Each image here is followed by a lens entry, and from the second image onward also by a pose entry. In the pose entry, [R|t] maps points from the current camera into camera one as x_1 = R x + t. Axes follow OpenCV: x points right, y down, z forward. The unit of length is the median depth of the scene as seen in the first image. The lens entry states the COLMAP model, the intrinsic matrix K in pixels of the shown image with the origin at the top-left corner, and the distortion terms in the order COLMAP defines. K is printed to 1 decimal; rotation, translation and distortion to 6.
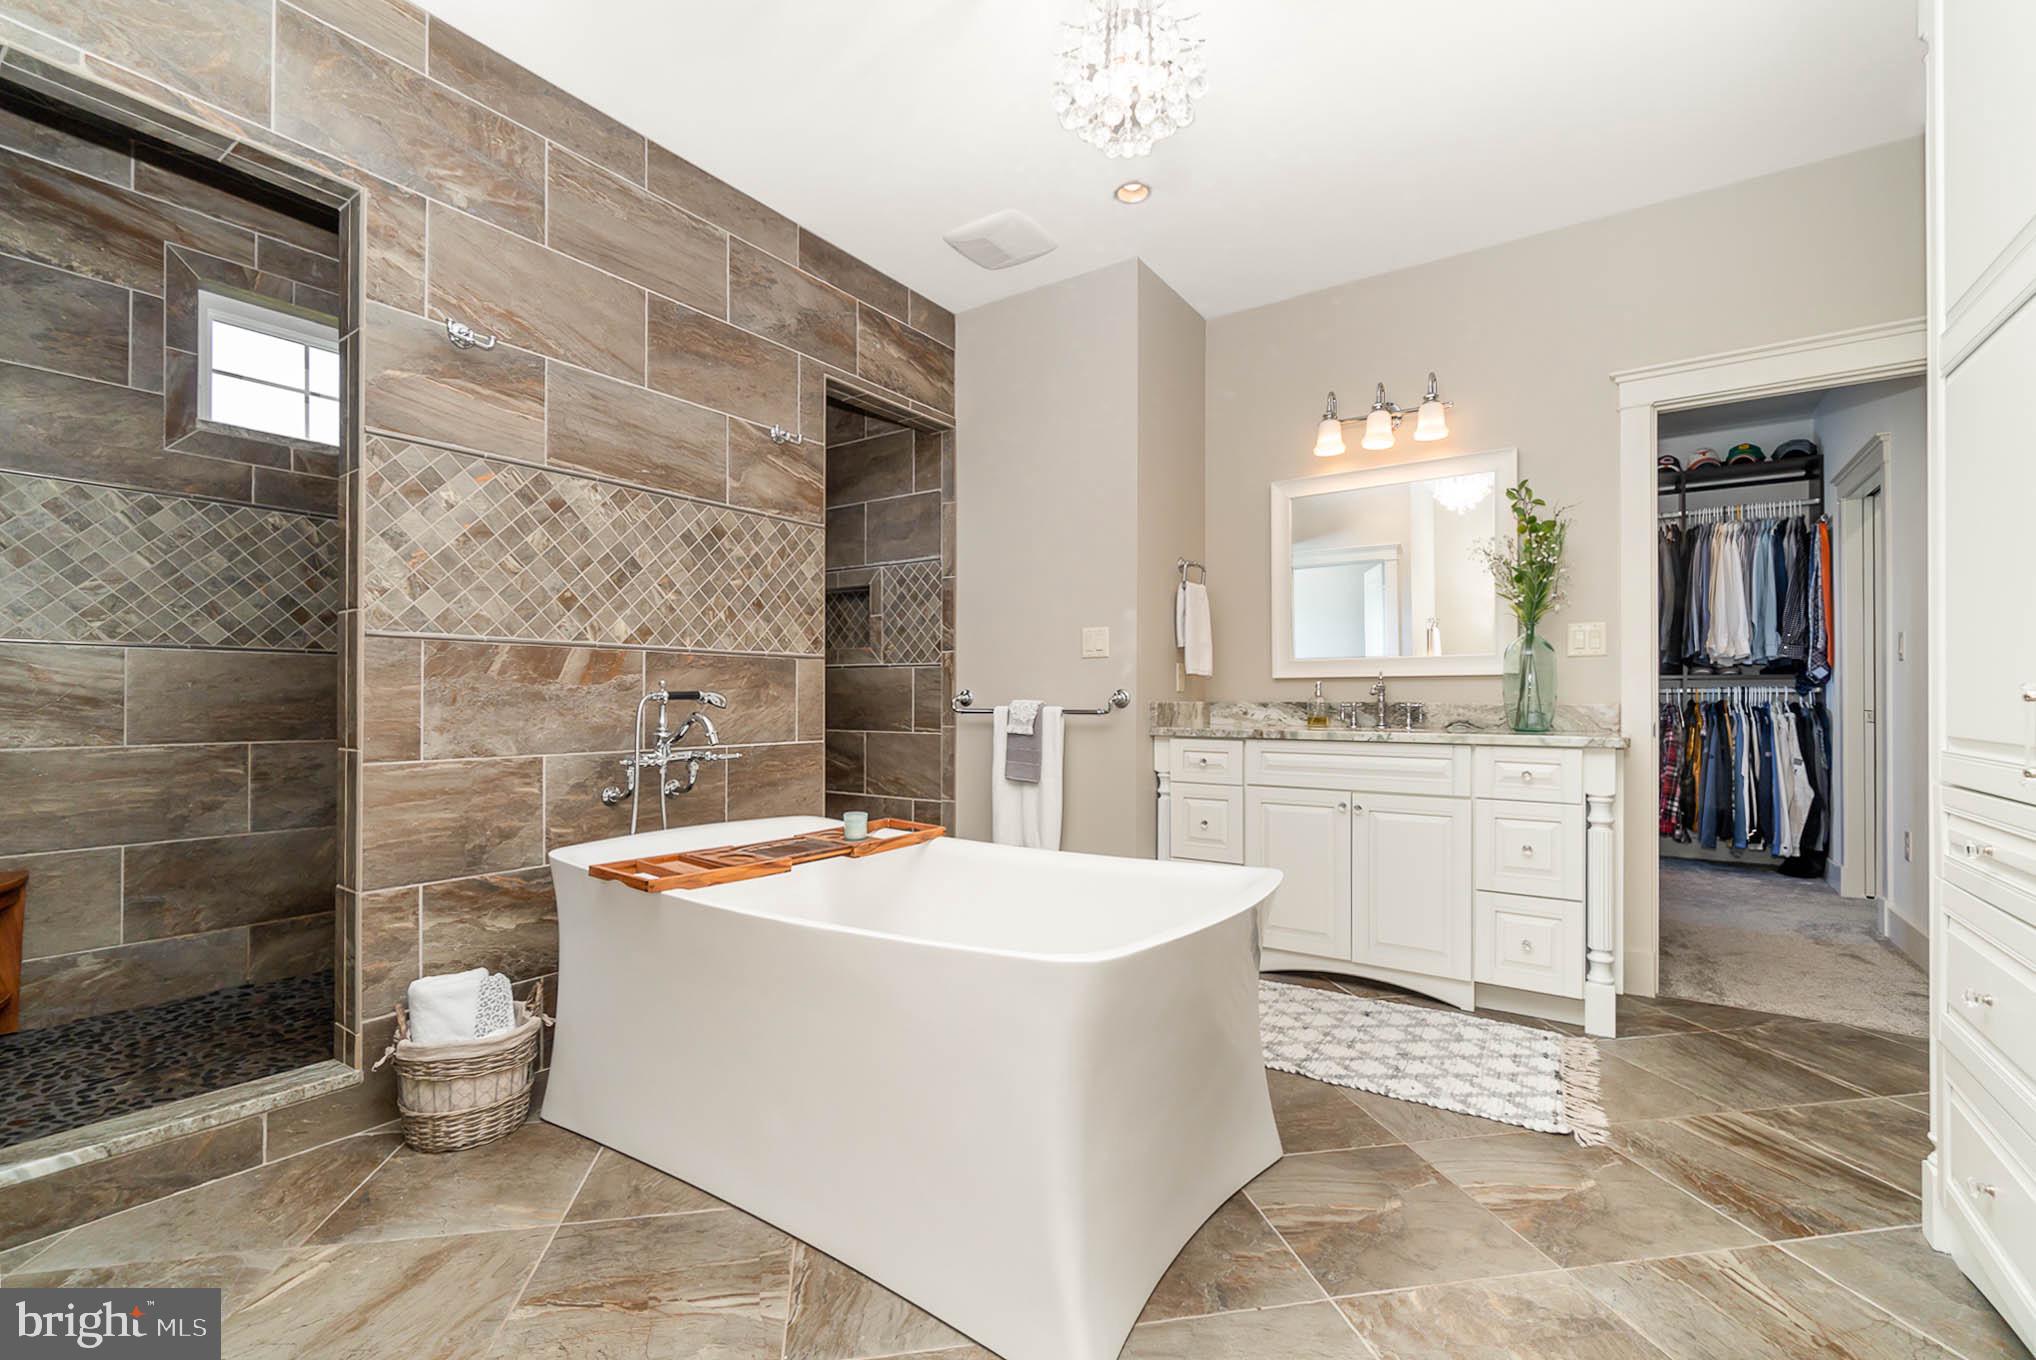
lens RADIAL K [[888.2, 0, 1026.8], [0, 888.2, 694.0], [0, 0, 1]] dist [-0.005343, -0.000070]
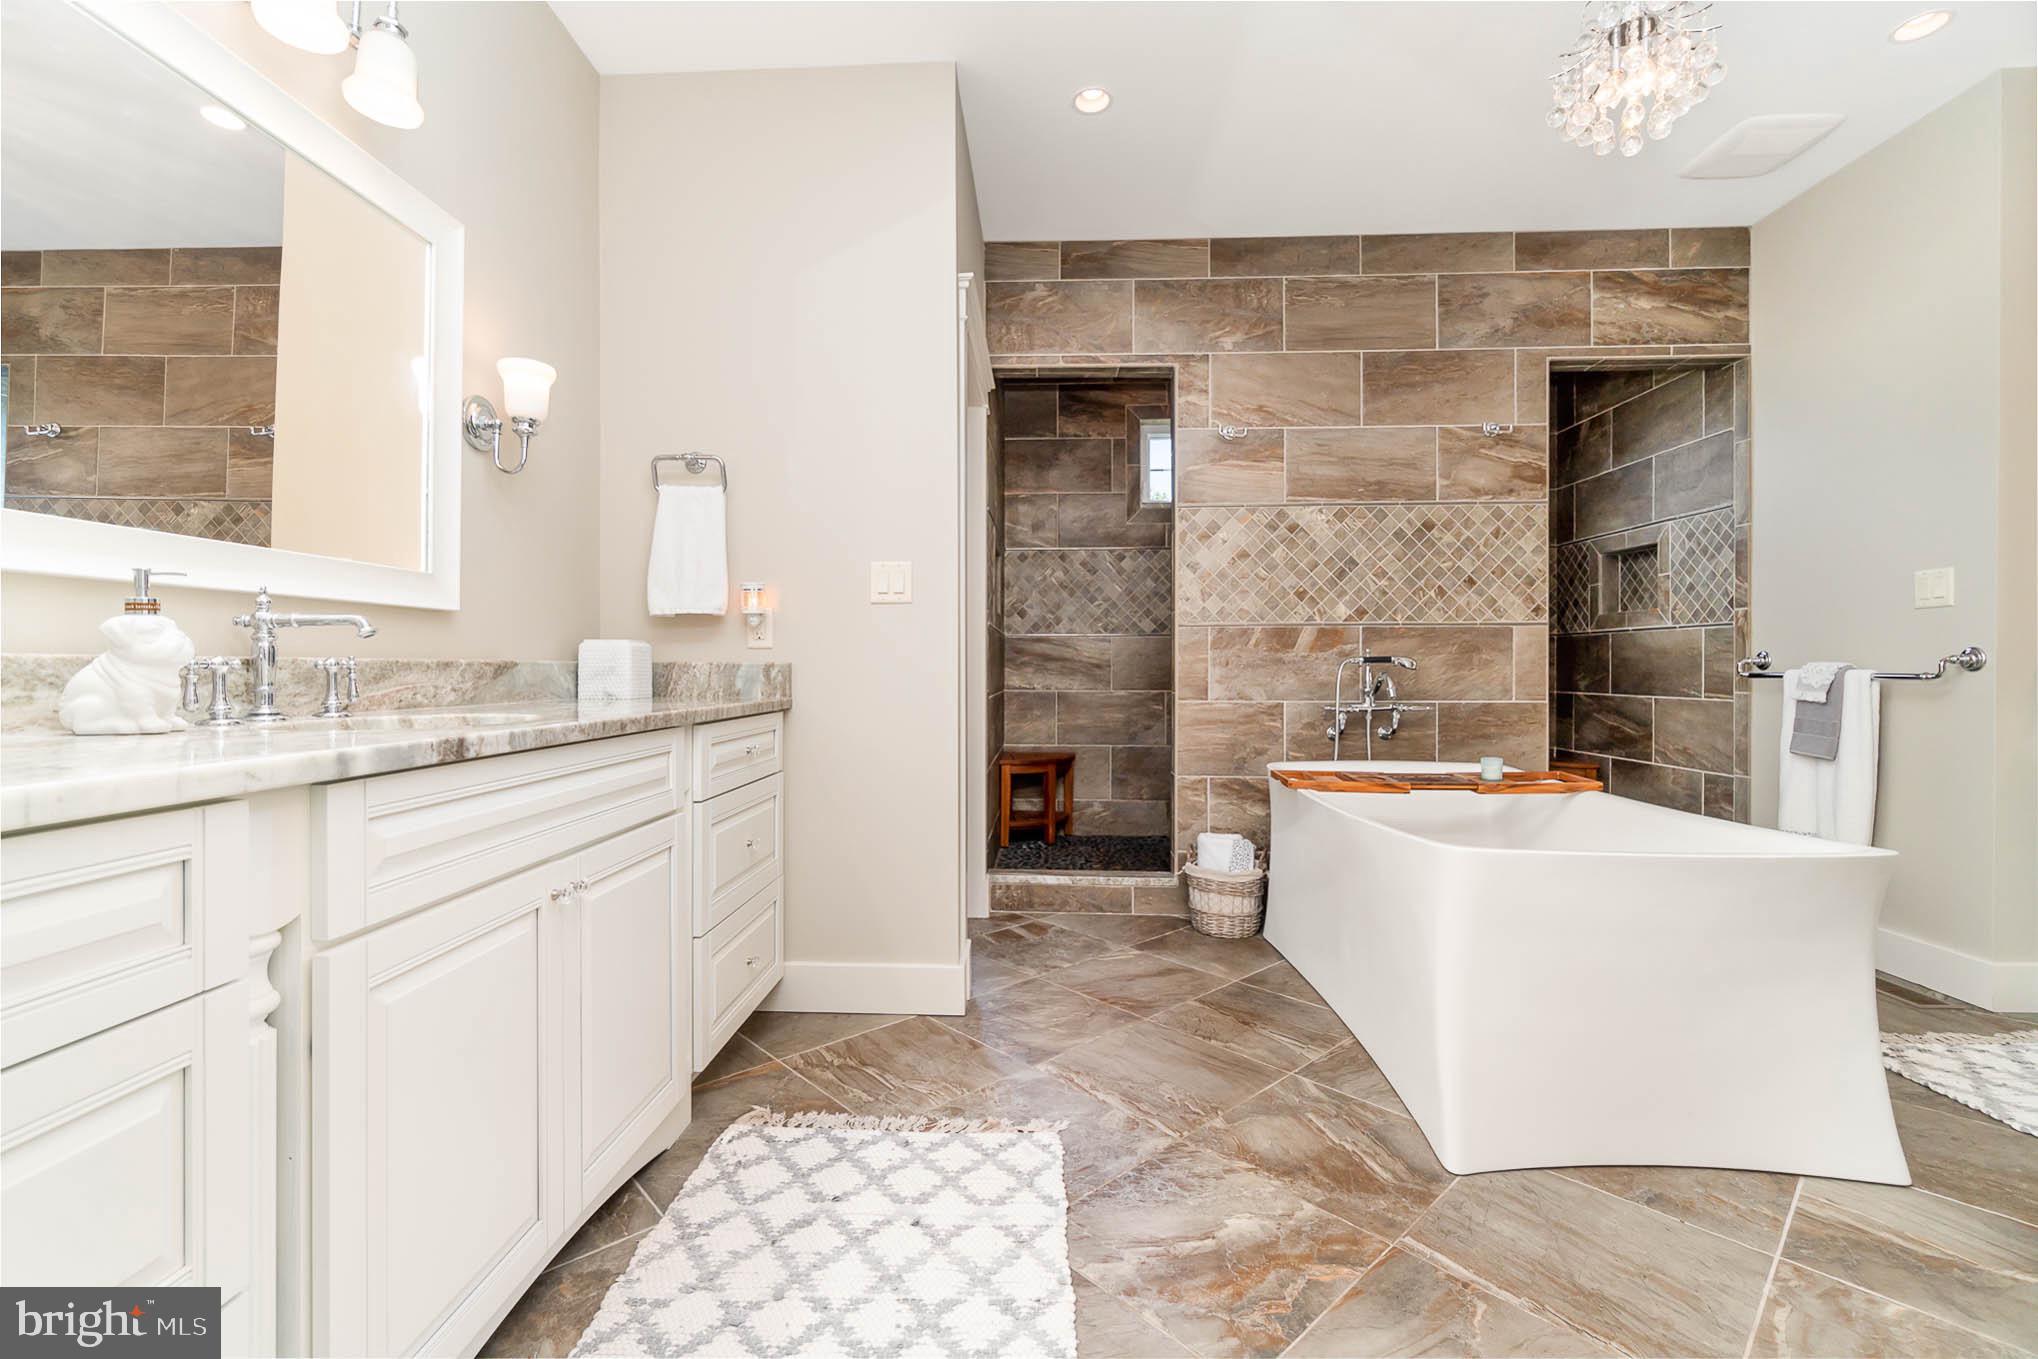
lens RADIAL K [[887.2, 0, 1003.3], [0, 887.2, 671.8], [0, 0, 1]] dist [-0.000105, 0.000499]
pose [[0.524592, 0.001611, -0.851352, 0.408001], [0.006870, 0.999958, 0.006125, 0.007211], [0.851326, -0.009062, 0.524559, -0.143883]]
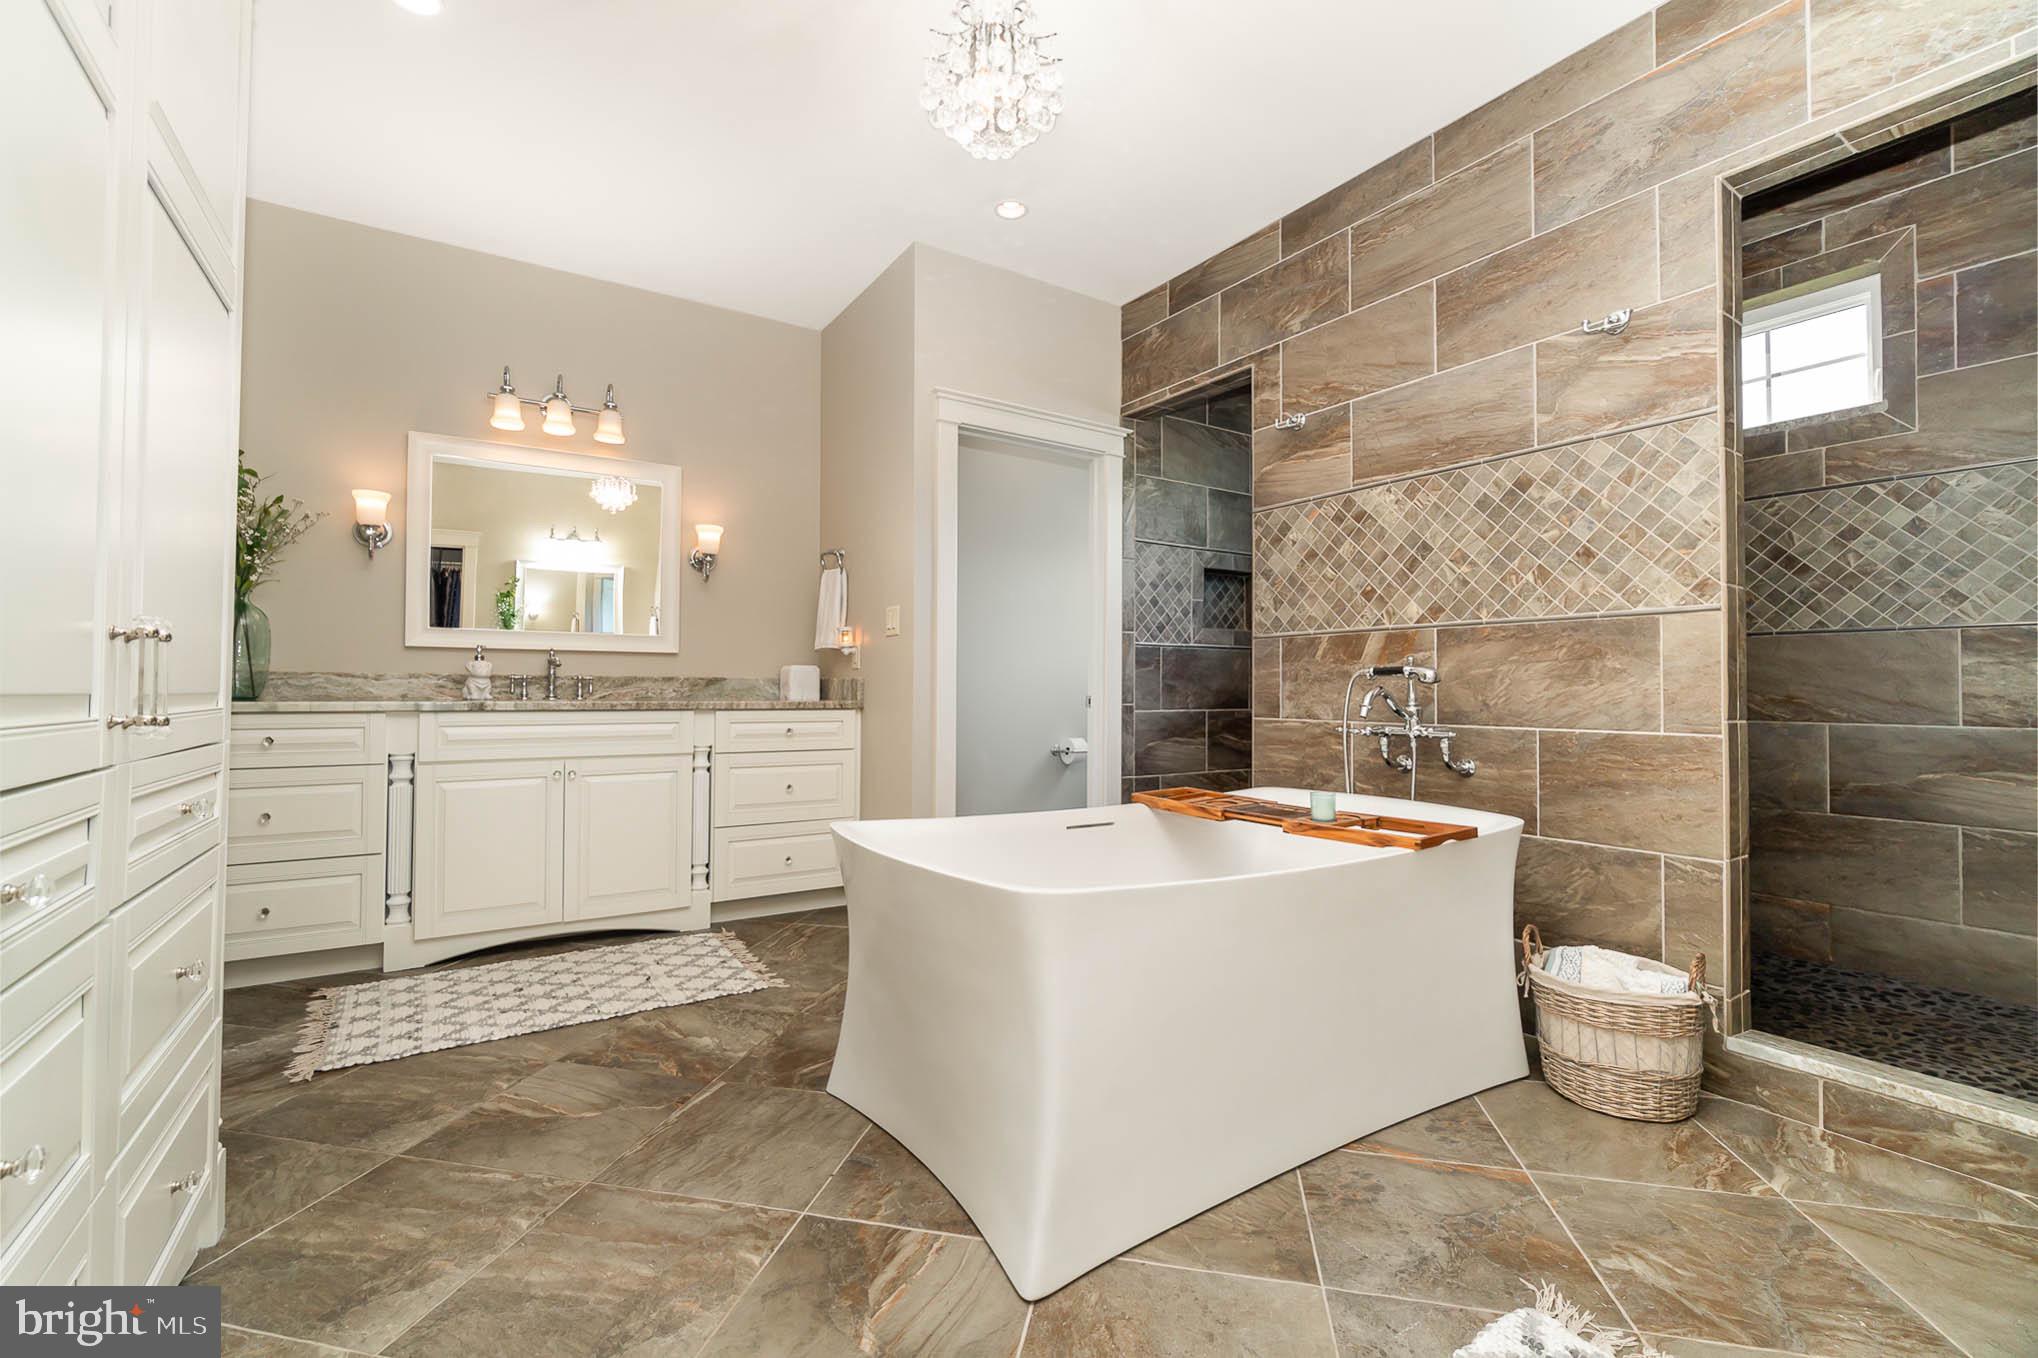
lens RADIAL K [[887.2, 0, 1003.3], [0, 887.2, 671.3], [0, 0, 1]] dist [-0.000105, 0.000499]
pose [[-0.404566, -0.023805, -0.914199, 0.699627], [-0.000773, 0.999670, -0.025689, 0.027304], [0.914509, -0.009686, -0.404450, 0.943735]]
